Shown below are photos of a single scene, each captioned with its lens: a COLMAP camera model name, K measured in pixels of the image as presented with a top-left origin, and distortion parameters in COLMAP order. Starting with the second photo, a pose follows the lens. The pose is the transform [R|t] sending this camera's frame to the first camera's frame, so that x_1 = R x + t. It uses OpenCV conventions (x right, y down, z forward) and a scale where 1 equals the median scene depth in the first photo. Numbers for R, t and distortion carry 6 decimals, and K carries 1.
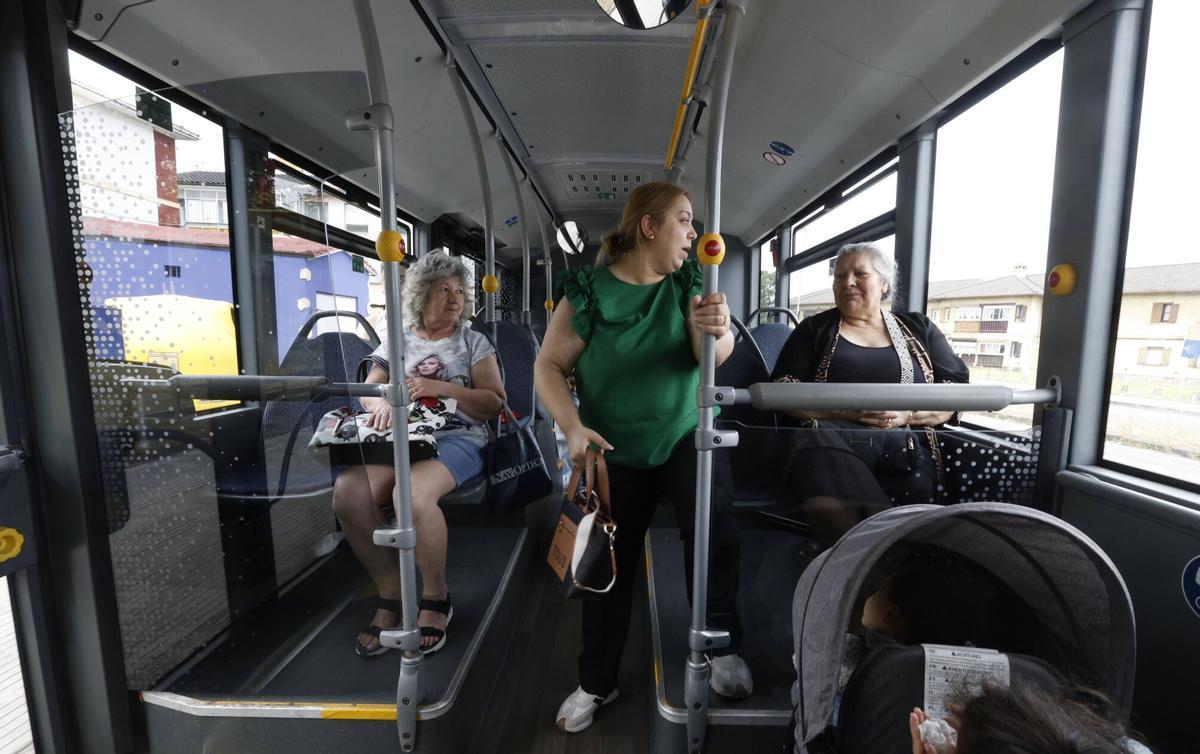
lens RADIAL K [[555.6, 0, 604.1], [0, 555.6, 409.6], [0, 0, 1]] dist [0.030477, 0.000030]
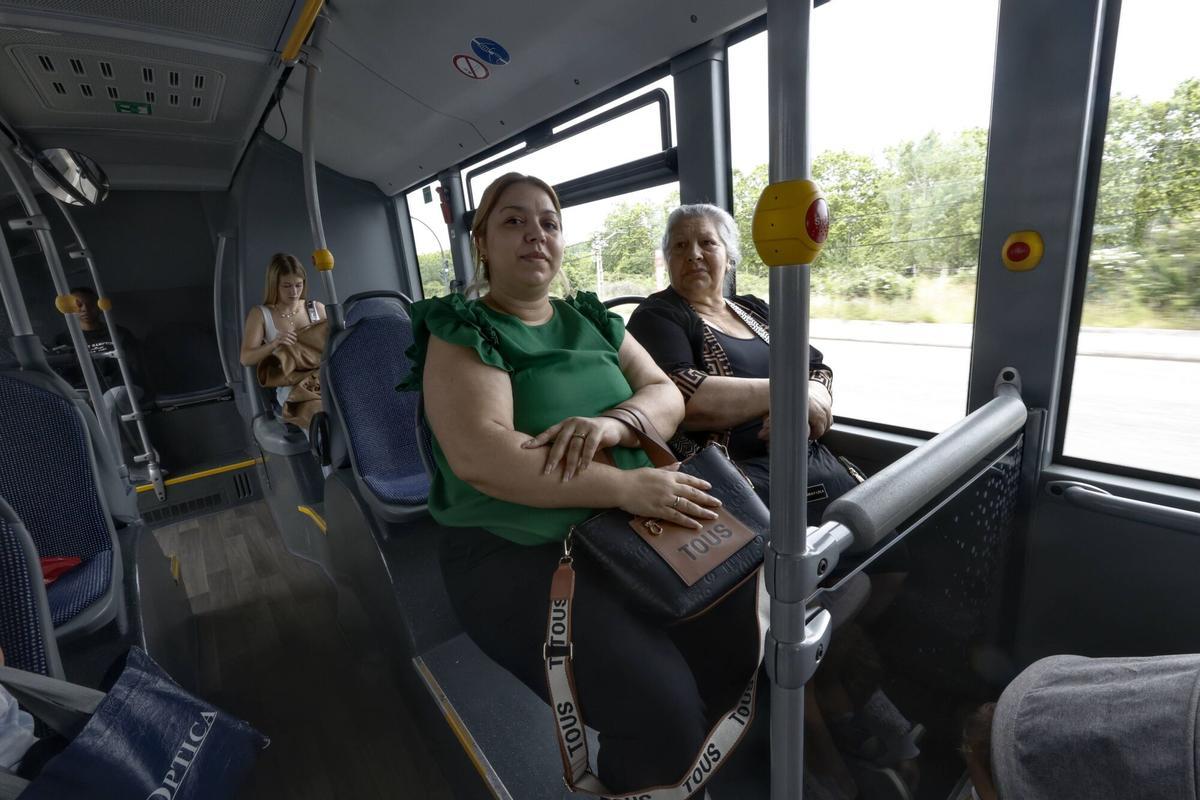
lens RADIAL K [[534.6, 0, 600.0], [0, 534.6, 400.0], [0, 0, 1]] dist [0.000879, 0.000045]
pose [[0.752810, -0.231355, 0.616241, -0.074198], [0.178450, 0.972869, 0.147246, -0.117778], [-0.633588, -0.000880, 0.773670, 0.386211]]
